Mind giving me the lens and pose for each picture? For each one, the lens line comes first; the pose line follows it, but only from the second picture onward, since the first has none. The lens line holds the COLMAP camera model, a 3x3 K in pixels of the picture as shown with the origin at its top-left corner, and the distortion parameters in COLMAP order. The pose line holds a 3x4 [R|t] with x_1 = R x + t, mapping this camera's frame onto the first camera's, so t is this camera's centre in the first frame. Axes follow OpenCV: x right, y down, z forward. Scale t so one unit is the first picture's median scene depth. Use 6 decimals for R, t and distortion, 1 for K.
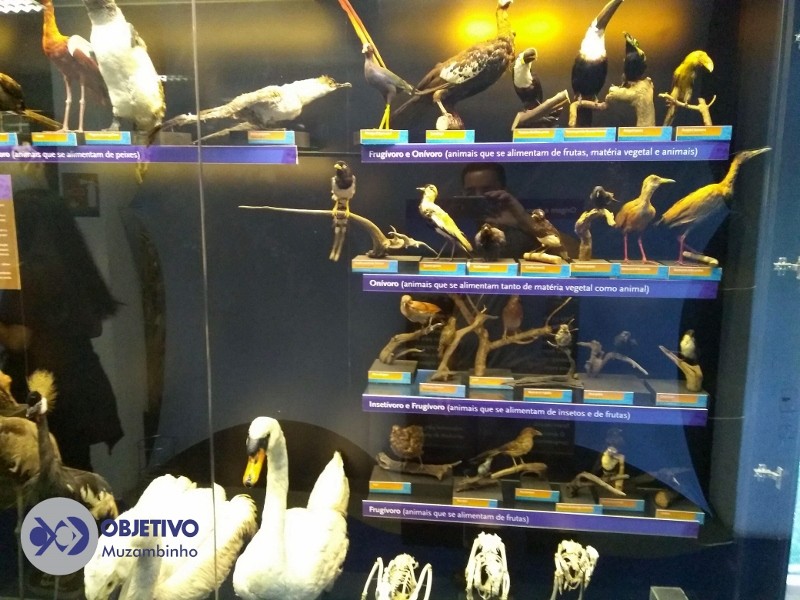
lens RADIAL K [[633.4, 0, 400.0], [0, 633.4, 300.0], [0, 0, 1]] dist [0.079707, -0.074866]
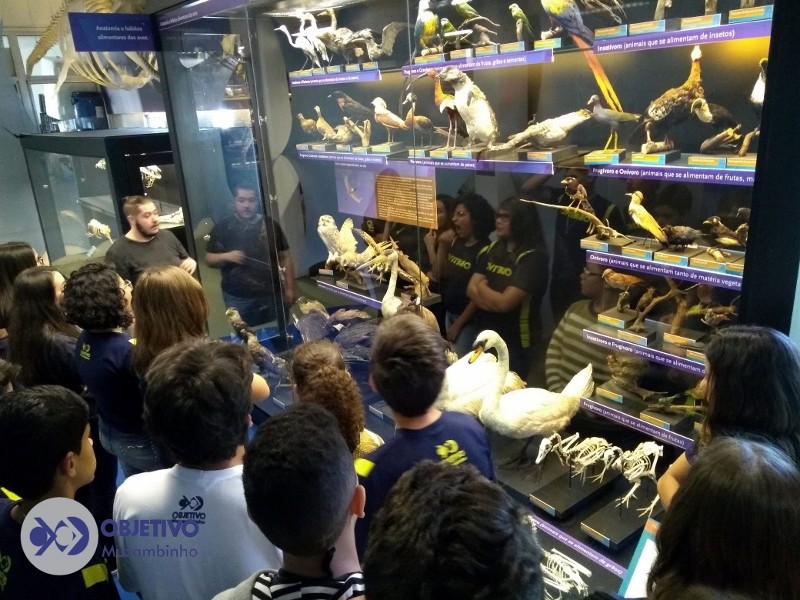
lens RADIAL K [[633.4, 0, 400.0], [0, 633.4, 300.0], [0, 0, 1]] dist [0.079707, -0.074866]
pose [[0.701920, 0.173752, -0.690738, 0.687448], [-0.045146, 0.978692, 0.200309, -0.206773], [0.710824, -0.109417, 0.694807, -0.353990]]
